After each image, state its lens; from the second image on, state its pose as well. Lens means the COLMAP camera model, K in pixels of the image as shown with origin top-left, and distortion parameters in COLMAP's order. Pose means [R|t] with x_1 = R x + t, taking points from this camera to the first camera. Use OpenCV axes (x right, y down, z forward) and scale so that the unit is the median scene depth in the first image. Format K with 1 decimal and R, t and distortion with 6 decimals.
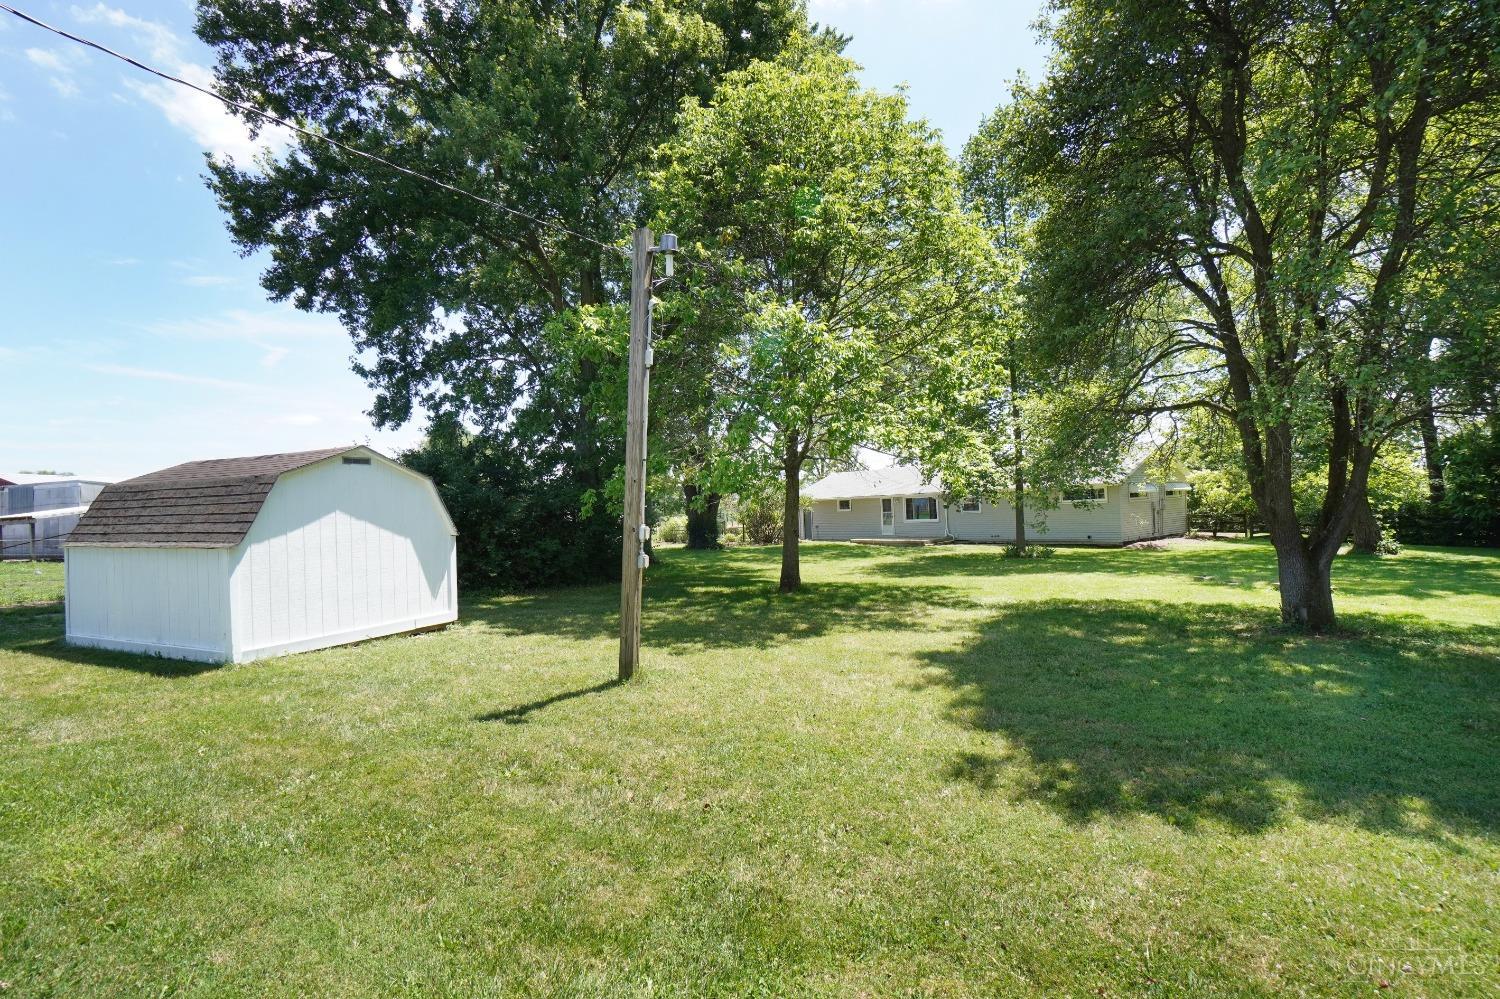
lens RADIAL K [[667.4, 0, 740.1], [0, 667.4, 502.0], [0, 0, 1]] dist [-0.061088, 0.022361]
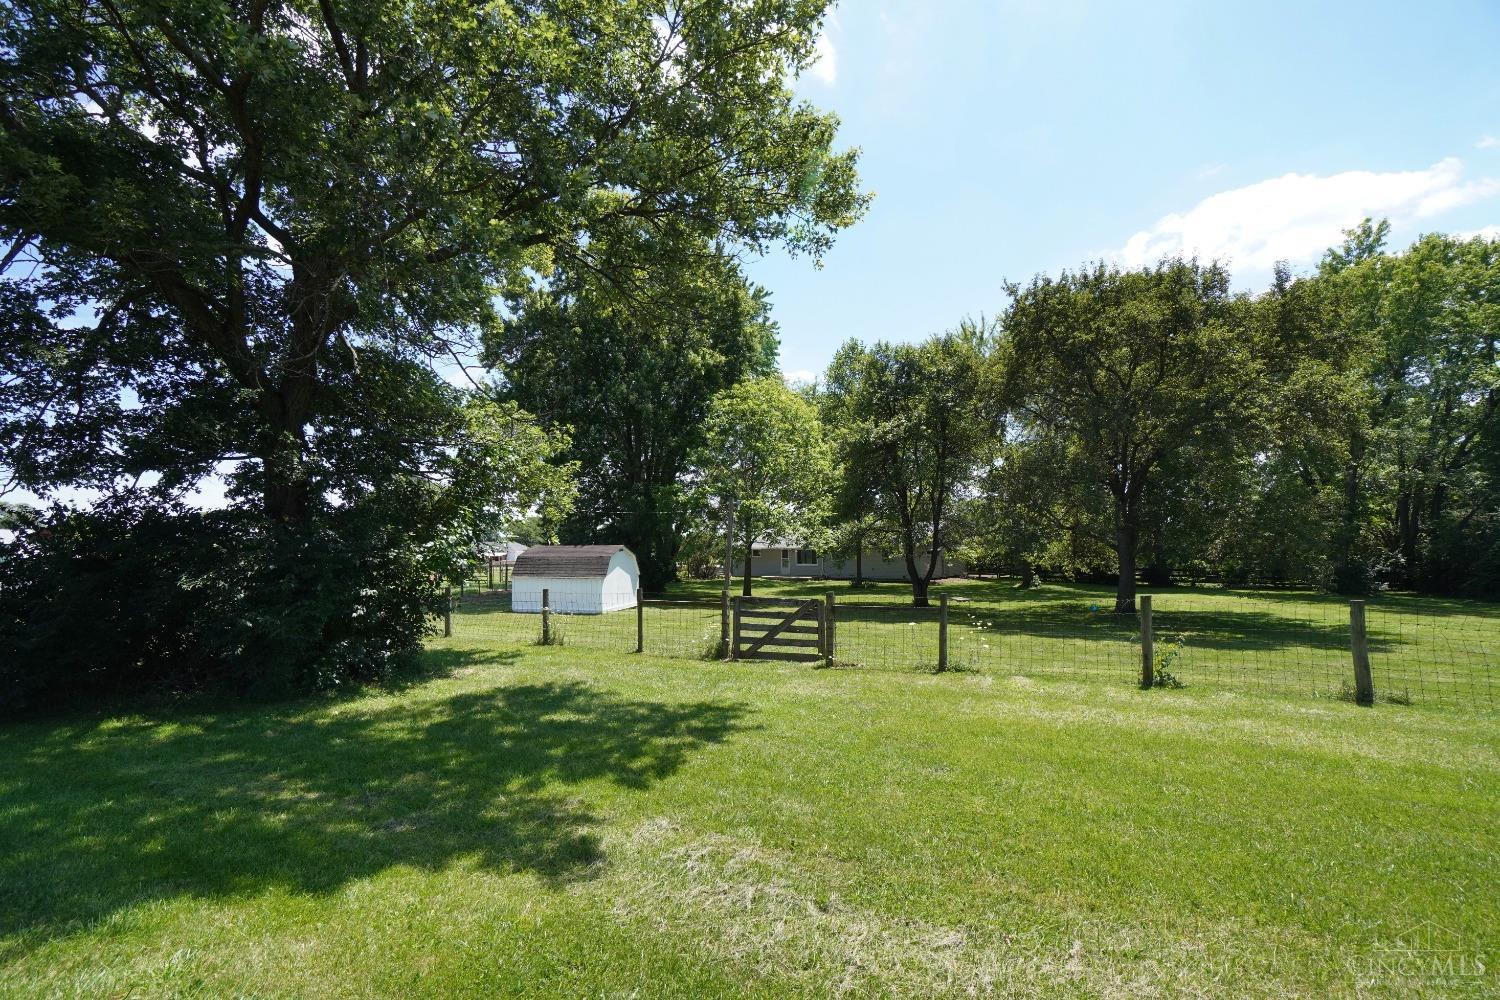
lens RADIAL K [[667.4, 0, 740.1], [0, 667.4, 502.5], [0, 0, 1]] dist [-0.061088, 0.022361]
pose [[0.990357, 0.027029, 0.135877, -0.204655], [-0.020175, 0.998466, -0.051566, -0.067361], [-0.137063, 0.048328, 0.989383, -1.105206]]
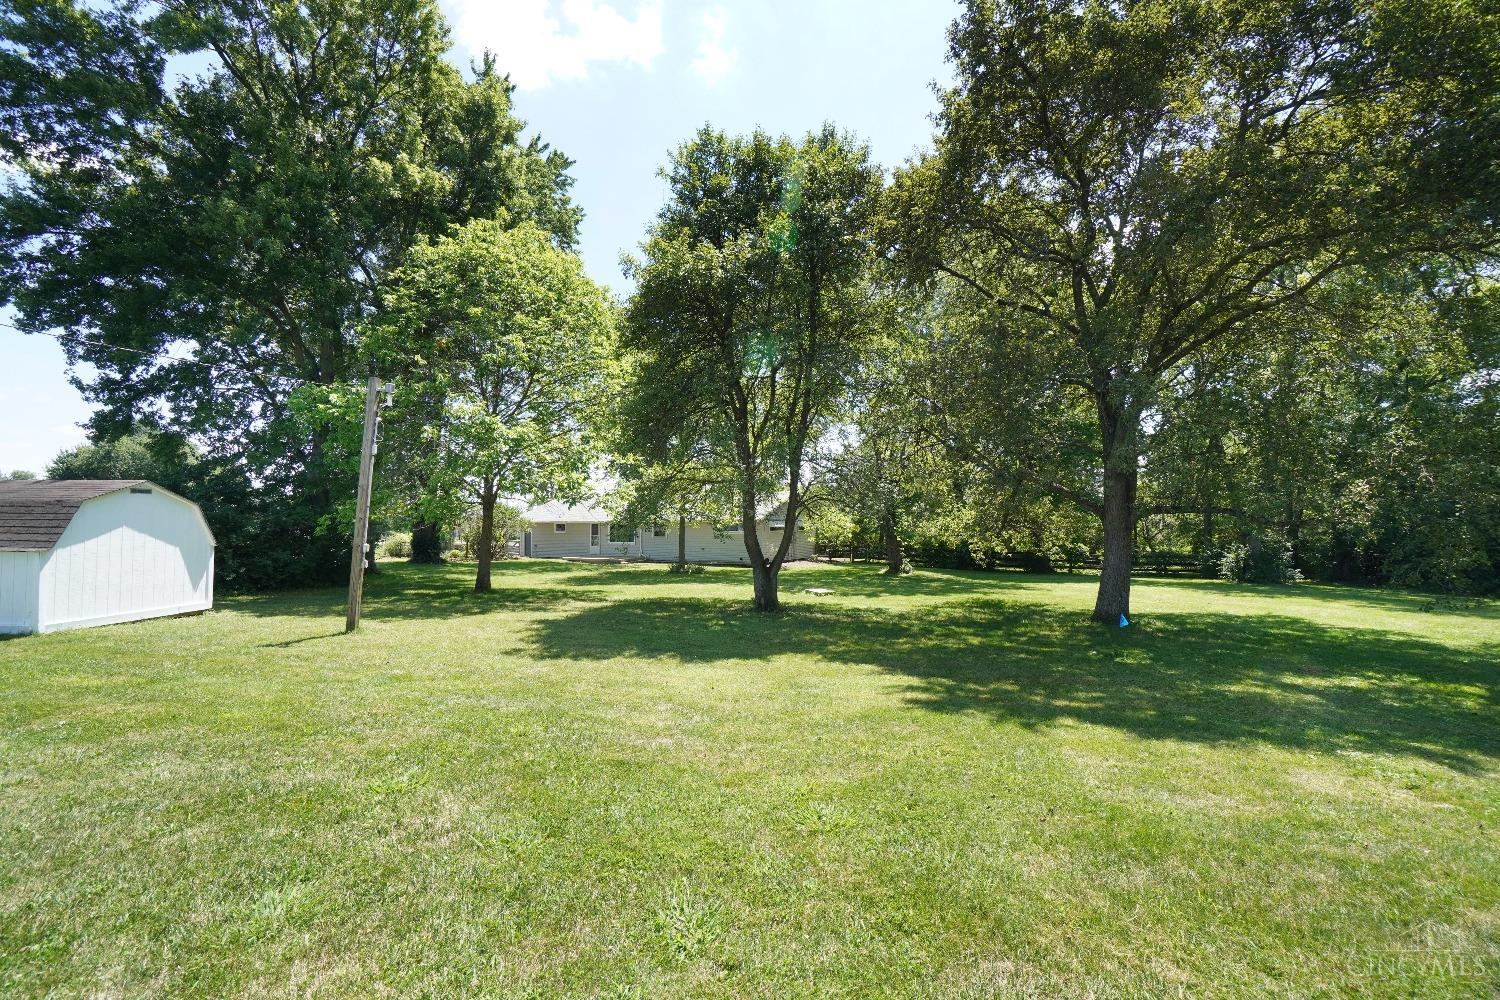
lens RADIAL K [[667.4, 0, 740.1], [0, 667.4, 502.5], [0, 0, 1]] dist [-0.061088, 0.022361]
pose [[0.931955, 0.047153, 0.359495, 0.068062], [-0.036784, 0.998688, -0.035634, -0.022038], [-0.360704, 0.019985, 0.932466, -0.446690]]
